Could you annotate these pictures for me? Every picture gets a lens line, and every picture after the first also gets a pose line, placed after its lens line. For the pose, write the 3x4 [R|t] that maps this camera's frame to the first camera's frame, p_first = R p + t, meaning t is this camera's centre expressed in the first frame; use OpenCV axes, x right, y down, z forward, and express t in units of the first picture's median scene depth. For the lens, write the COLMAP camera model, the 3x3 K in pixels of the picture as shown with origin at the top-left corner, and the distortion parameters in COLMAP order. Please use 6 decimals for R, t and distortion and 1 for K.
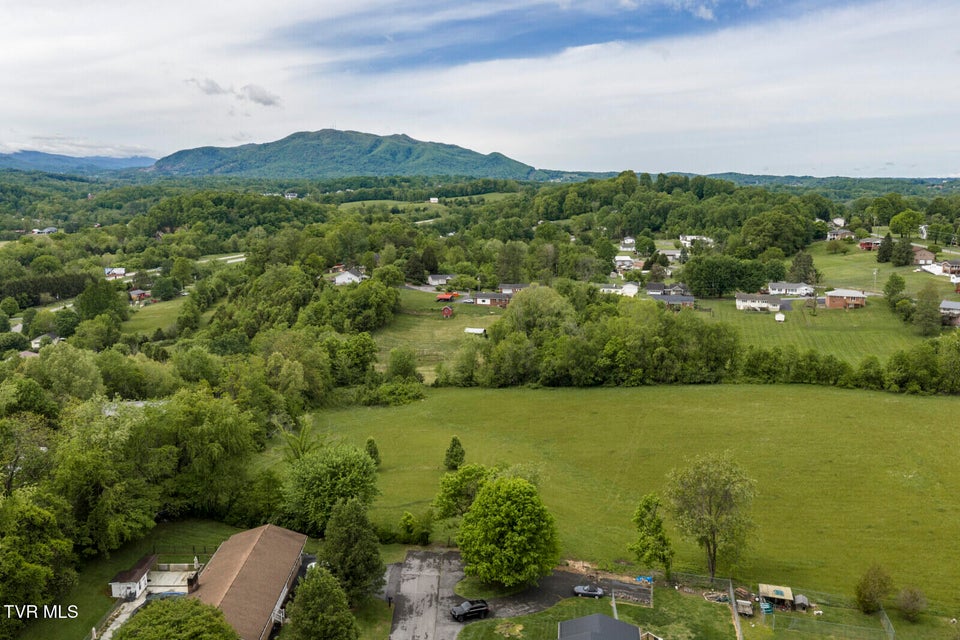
lens RADIAL K [[793.5, 0, 481.0], [0, 793.5, 318.1], [0, 0, 1]] dist [0.007787, -0.018899]
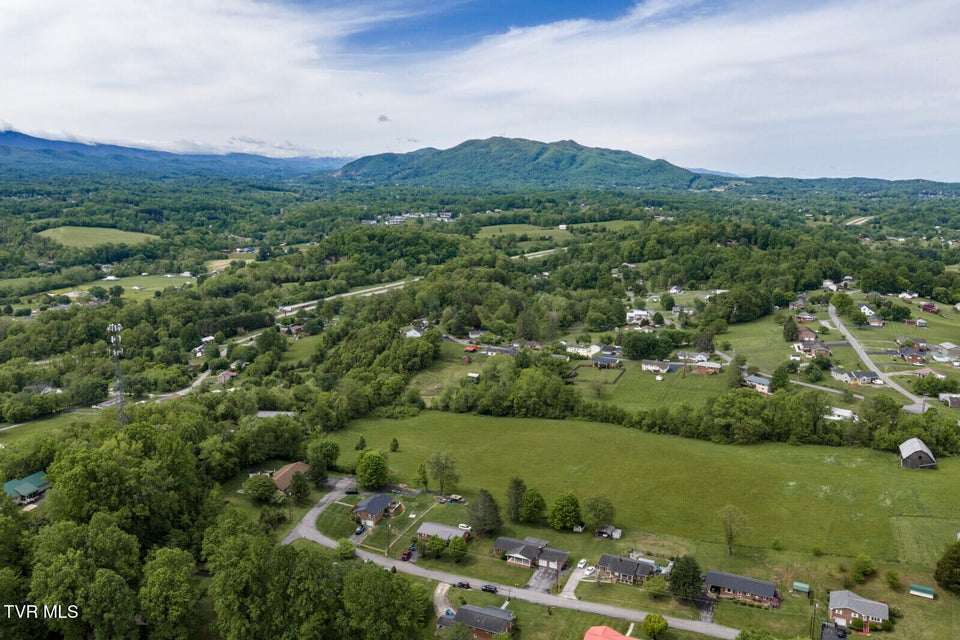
lens RADIAL K [[793.5, 0, 479.7], [0, 793.5, 320.8], [0, 0, 1]] dist [0.007787, -0.018899]
pose [[0.976427, 0.041270, -0.211864, 0.276482], [-0.040037, 0.999147, 0.010109, -0.090372], [0.212100, -0.001388, 0.977247, -0.489331]]
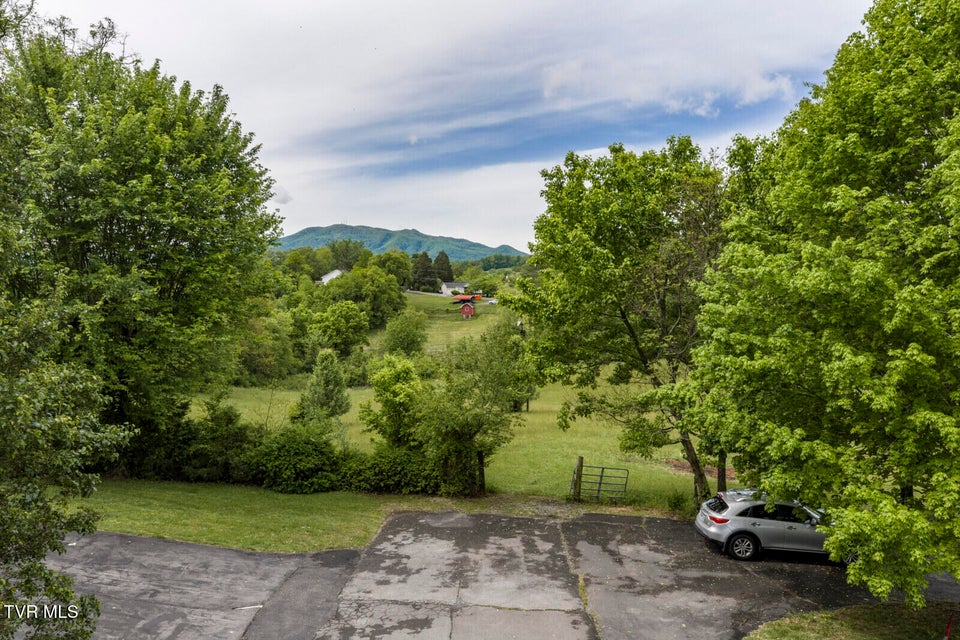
lens RADIAL K [[793.5, 0, 478.9], [0, 793.5, 322.4], [0, 0, 1]] dist [0.007787, -0.018899]
pose [[0.999906, 0.004413, -0.013006, -0.019071], [-0.005912, 0.993046, -0.117582, 0.076712], [0.012396, 0.117648, 0.992978, 0.224426]]
